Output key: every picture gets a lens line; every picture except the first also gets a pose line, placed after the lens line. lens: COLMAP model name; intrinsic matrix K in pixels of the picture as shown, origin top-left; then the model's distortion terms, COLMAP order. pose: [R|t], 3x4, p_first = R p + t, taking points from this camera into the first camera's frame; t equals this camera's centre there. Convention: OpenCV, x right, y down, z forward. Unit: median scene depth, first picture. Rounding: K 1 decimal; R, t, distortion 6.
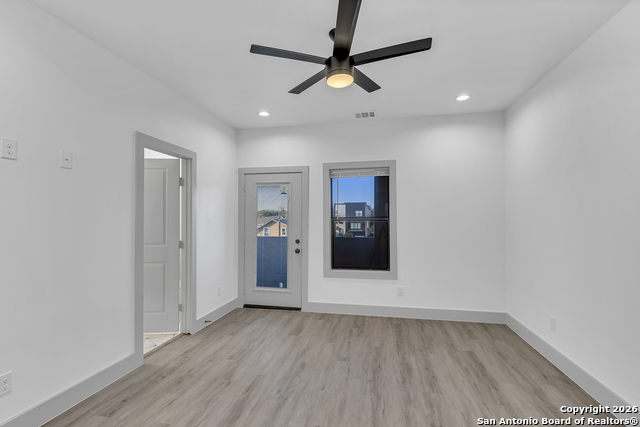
lens RADIAL K [[296.2, 0, 318.5], [0, 296.2, 215.8], [0, 0, 1]] dist [-0.000187, -0.000105]
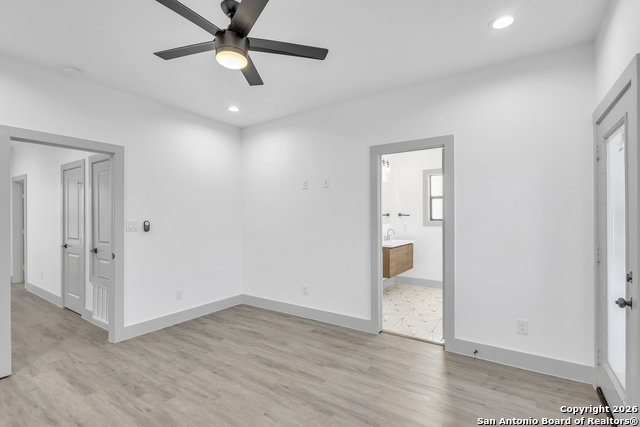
lens RADIAL K [[296.2, 0, 318.5], [0, 296.2, 215.8], [0, 0, 1]] dist [-0.000187, -0.000105]
pose [[-0.370325, -0.004127, -0.928893, 0.702602], [0.012494, 0.999878, -0.009424, 0.022293], [0.928818, -0.015096, -0.370228, 1.369681]]
